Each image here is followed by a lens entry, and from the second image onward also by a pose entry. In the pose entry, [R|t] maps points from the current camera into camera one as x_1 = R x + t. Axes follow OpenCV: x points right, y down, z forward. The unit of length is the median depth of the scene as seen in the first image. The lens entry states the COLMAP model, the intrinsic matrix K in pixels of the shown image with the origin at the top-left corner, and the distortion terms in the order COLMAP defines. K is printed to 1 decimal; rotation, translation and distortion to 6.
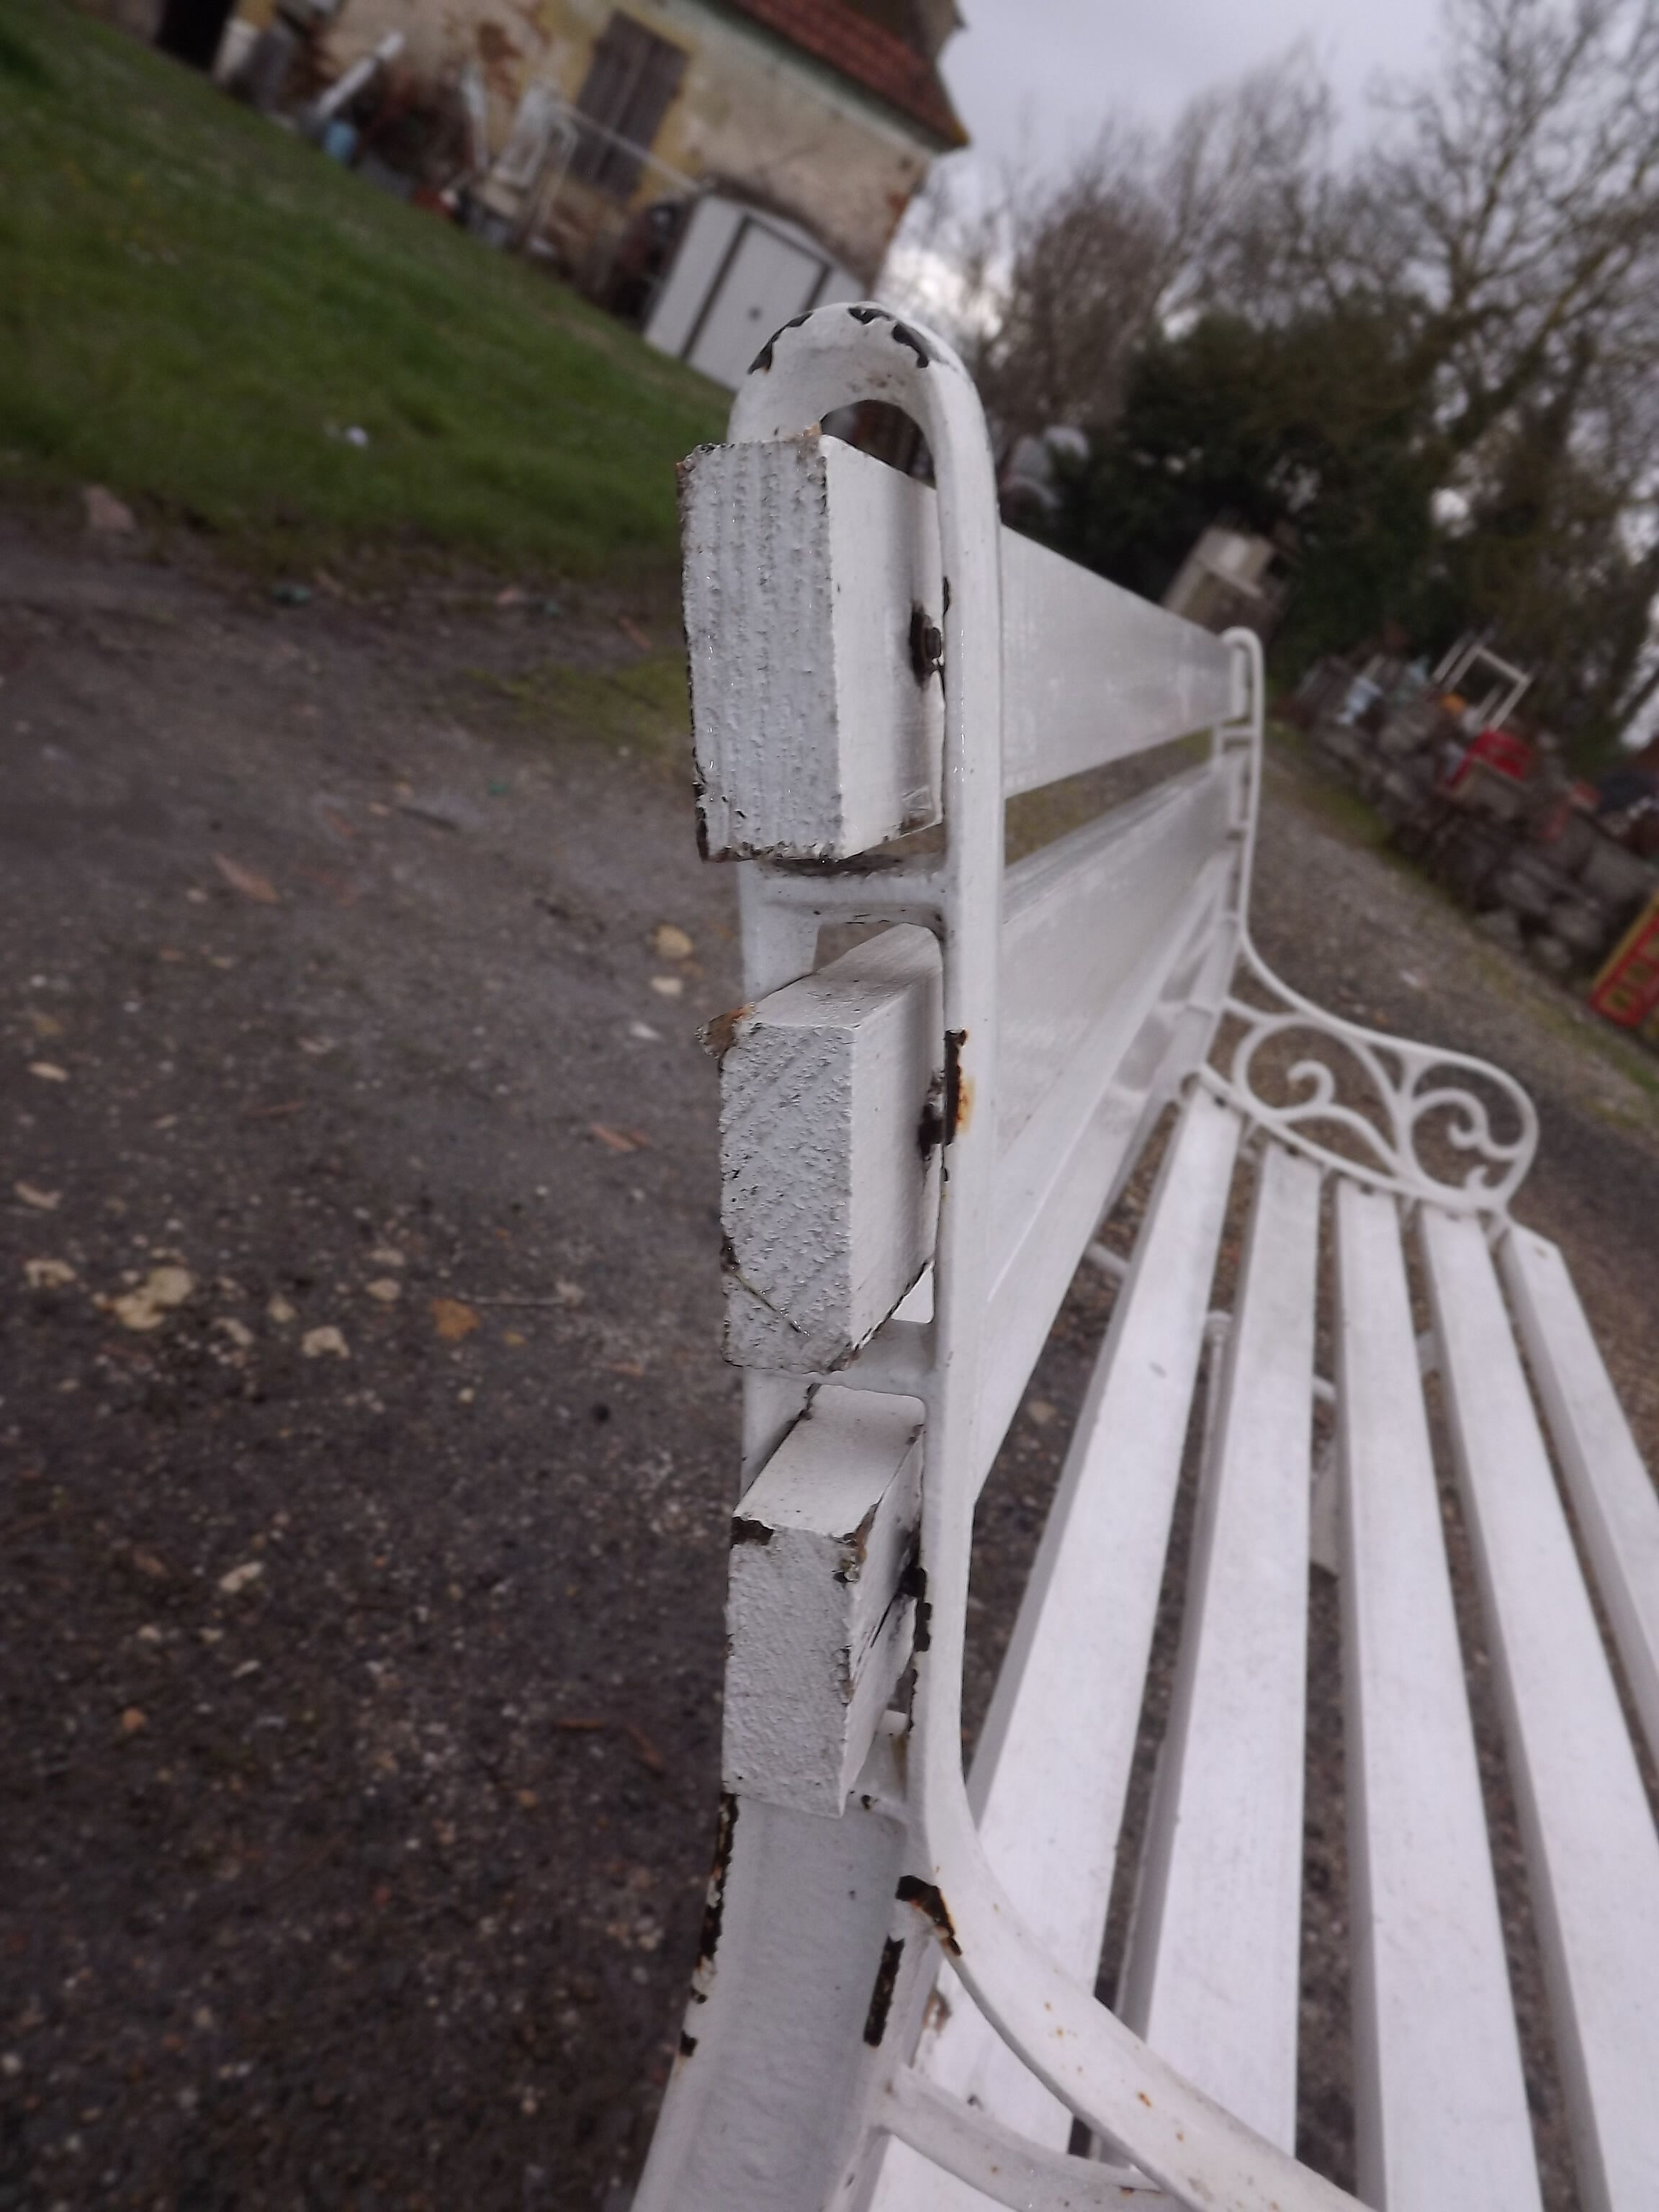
lens RADIAL K [[1592.4, 0, 821.9], [0, 1592.4, 1152.2], [0, 0, 1]] dist [-0.059011, 0.018235]
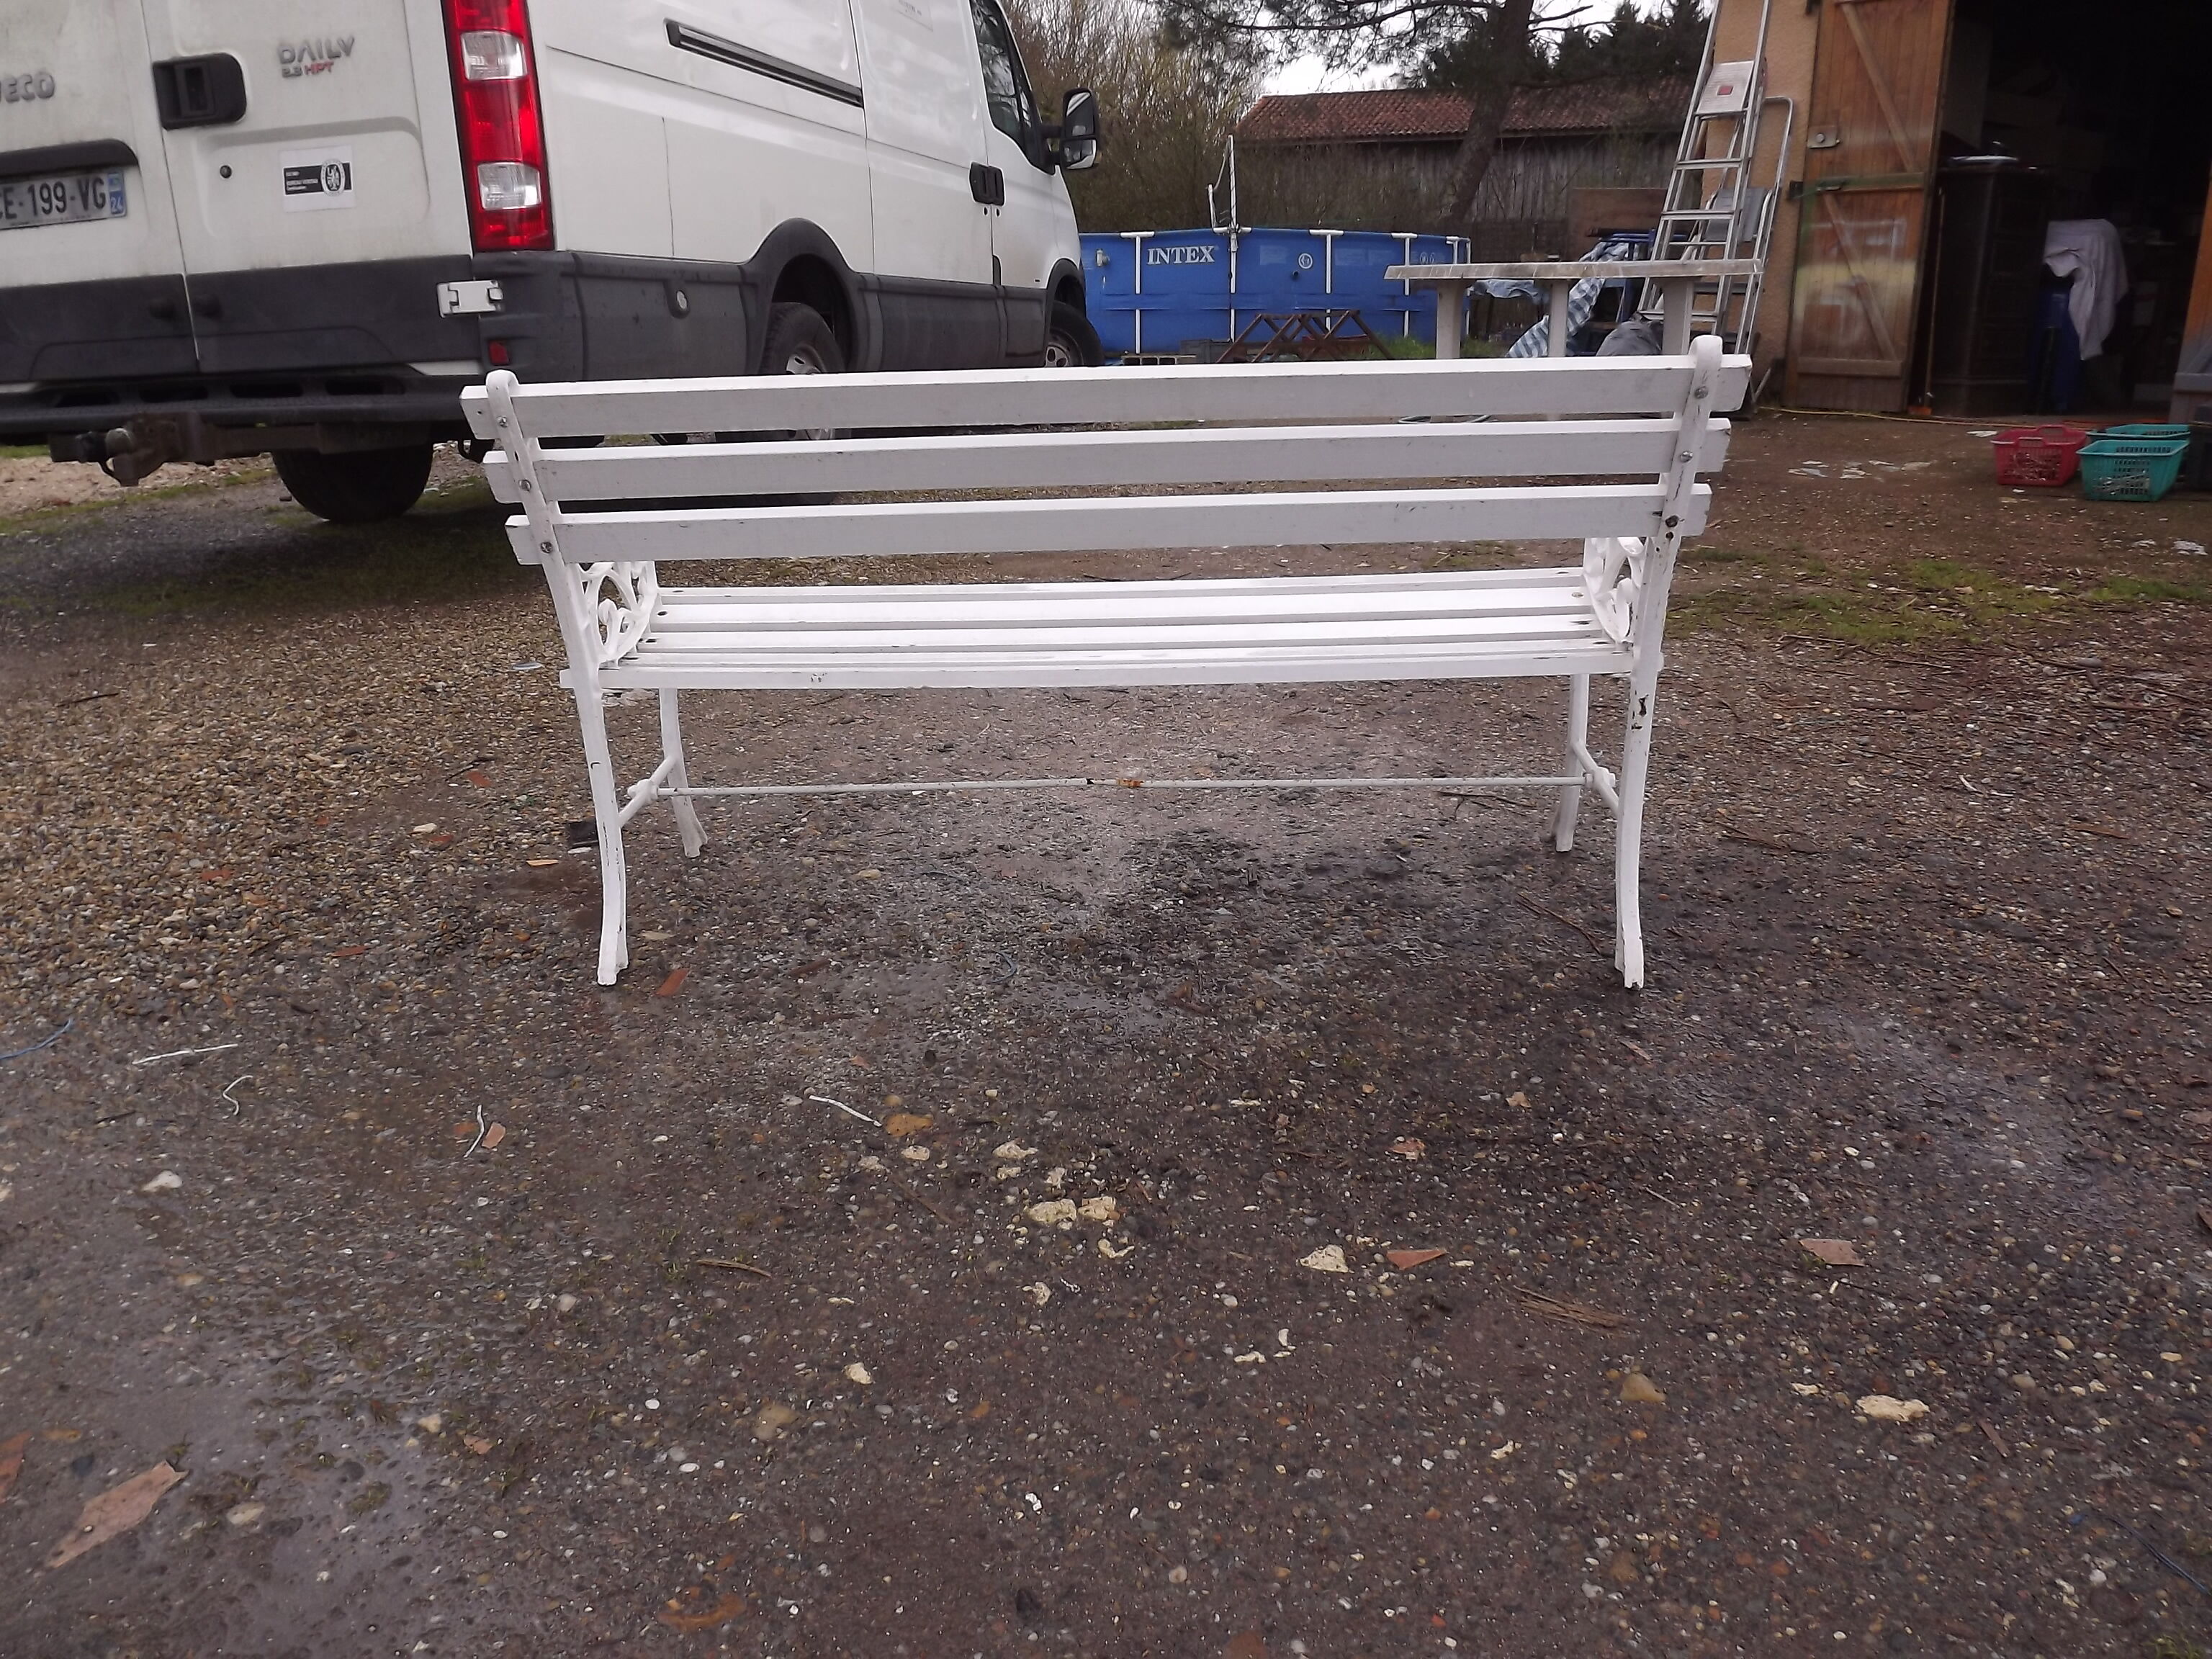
lens RADIAL K [[1592.4, 0, 1107.8], [0, 1592.4, 834.0], [0, 0, 1]] dist [-0.059011, 0.018235]
pose [[-0.249413, -0.711362, 0.657082, -0.826830], [0.318845, 0.580370, 0.749339, -0.816293], [-0.914402, 0.396402, 0.082062, 0.578281]]
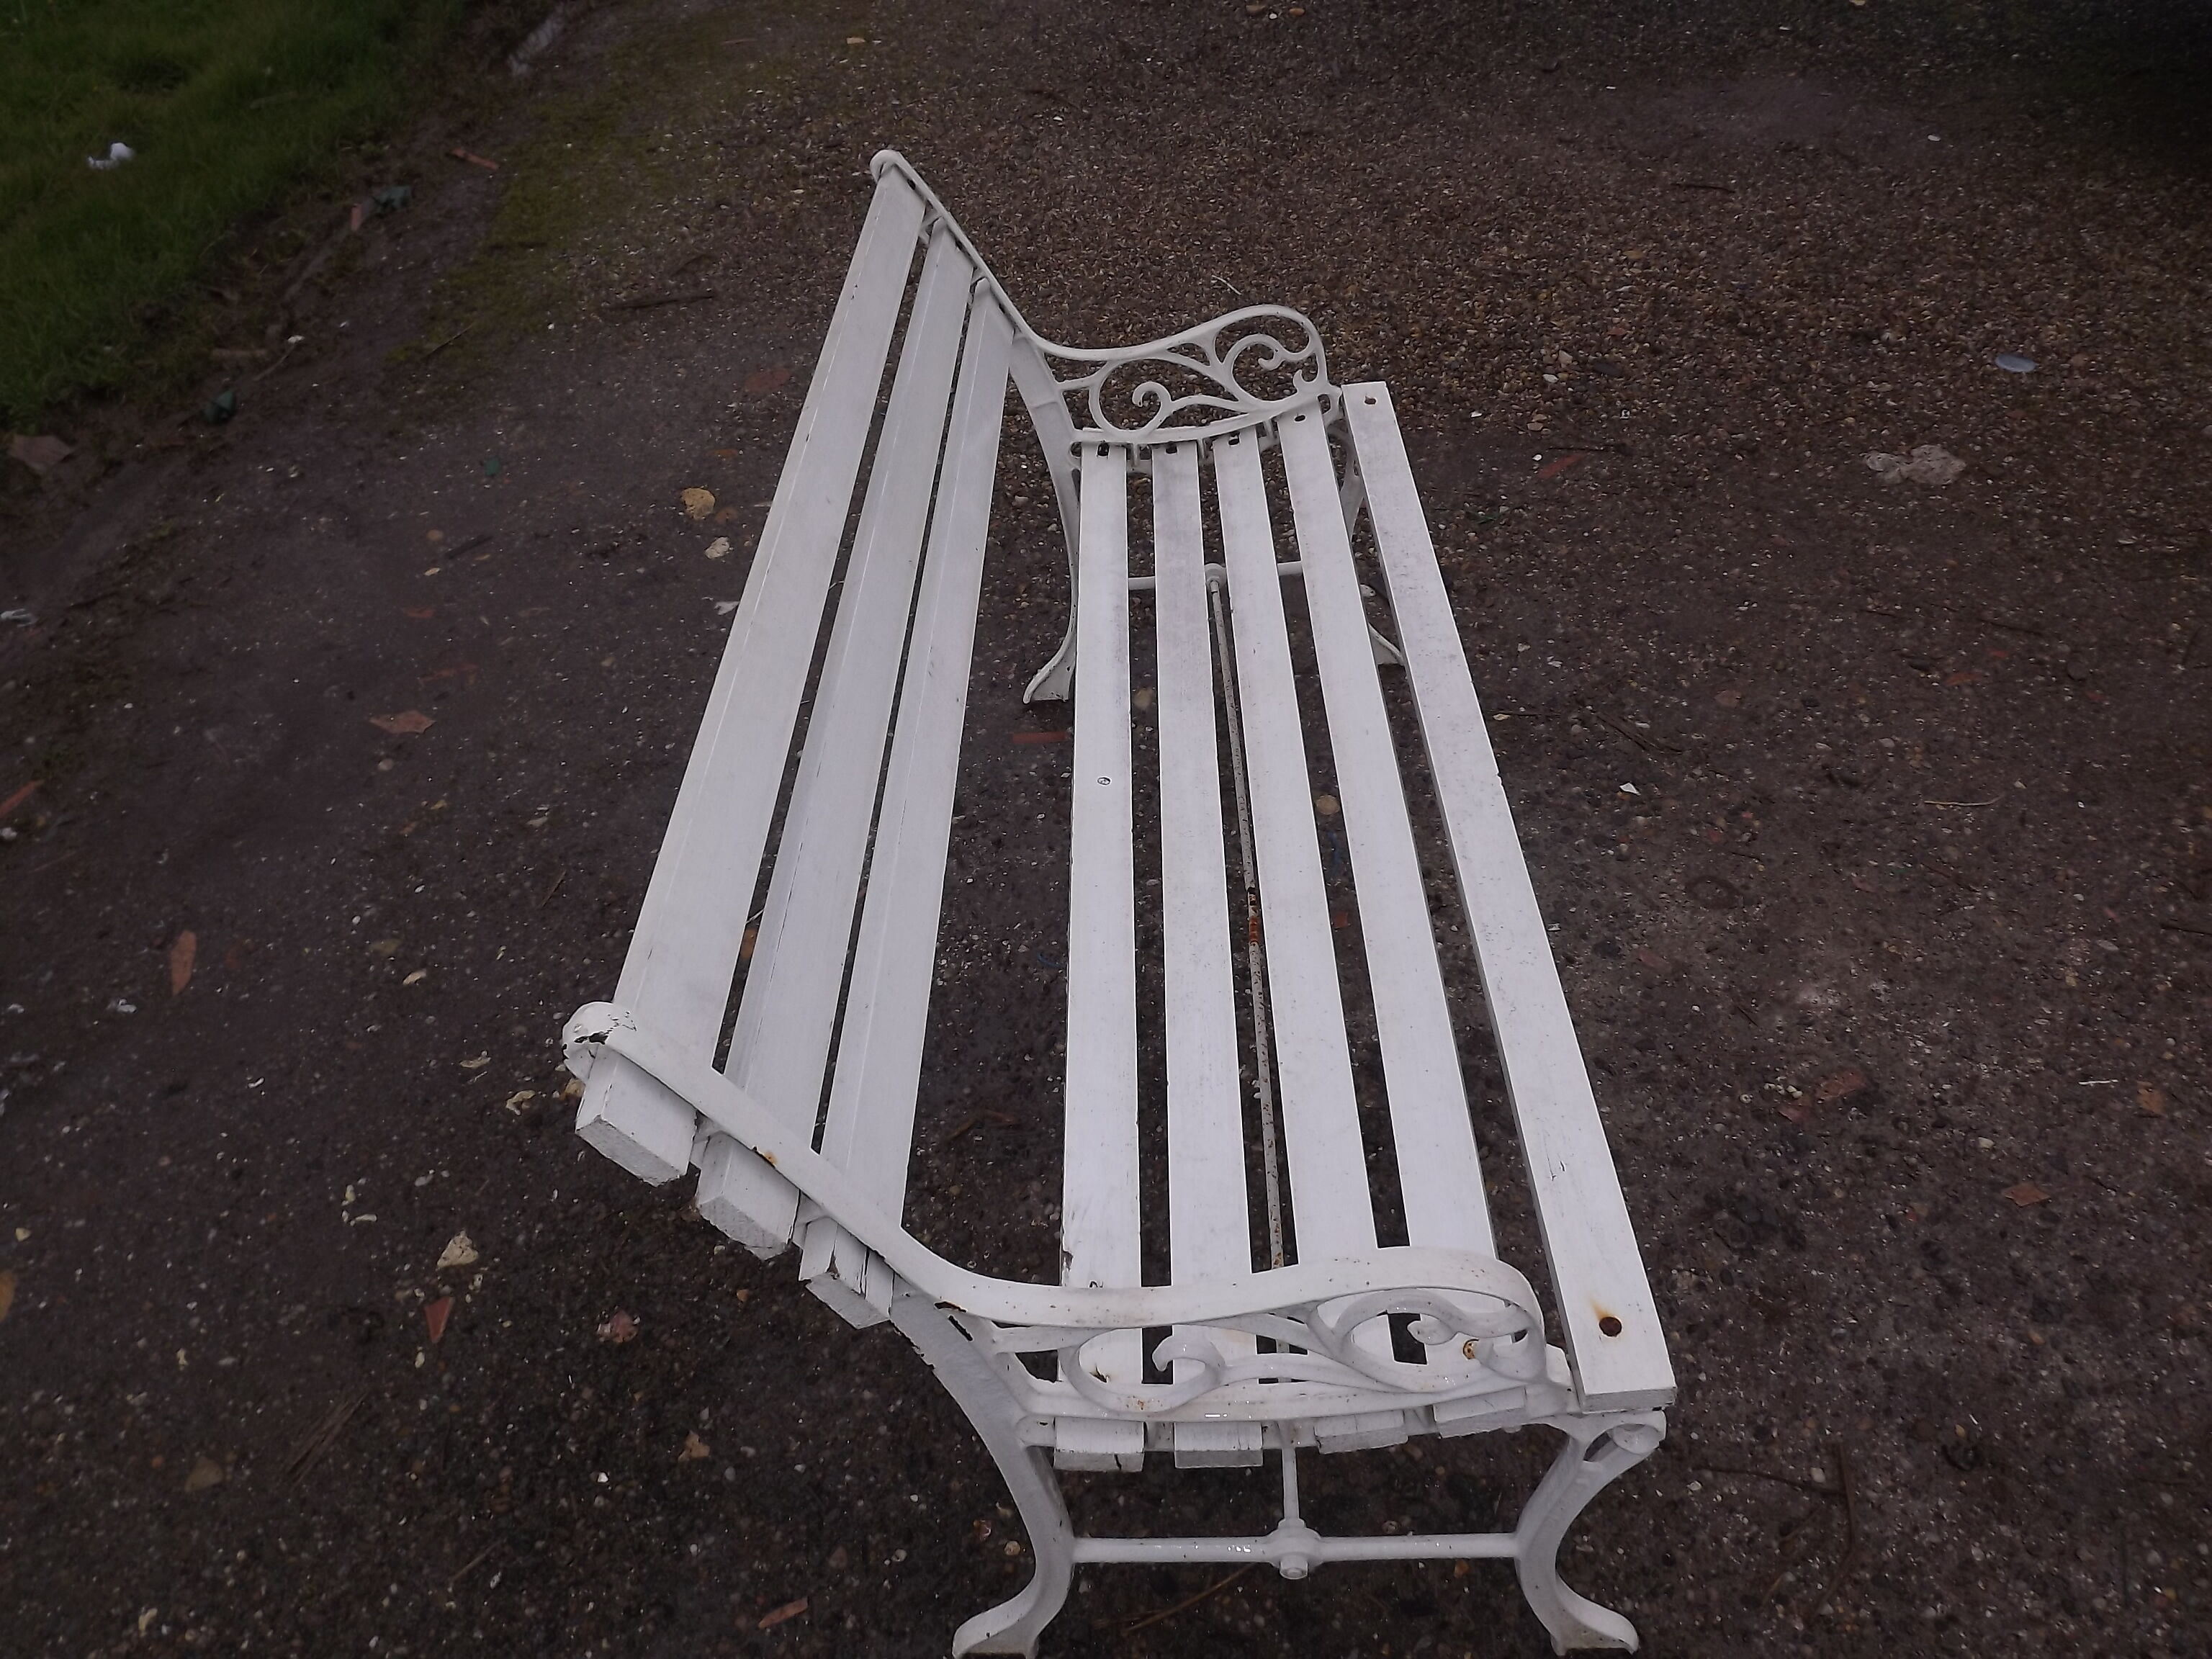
lens RADIAL K [[1592.4, 0, 1109.5], [0, 1592.4, 838.2], [0, 0, 1]] dist [-0.059011, 0.018235]
pose [[0.804517, -0.579494, -0.130151, 0.243876], [0.588832, 0.749578, 0.302339, -0.183879], [-0.077646, -0.319874, 0.944273, -0.317863]]
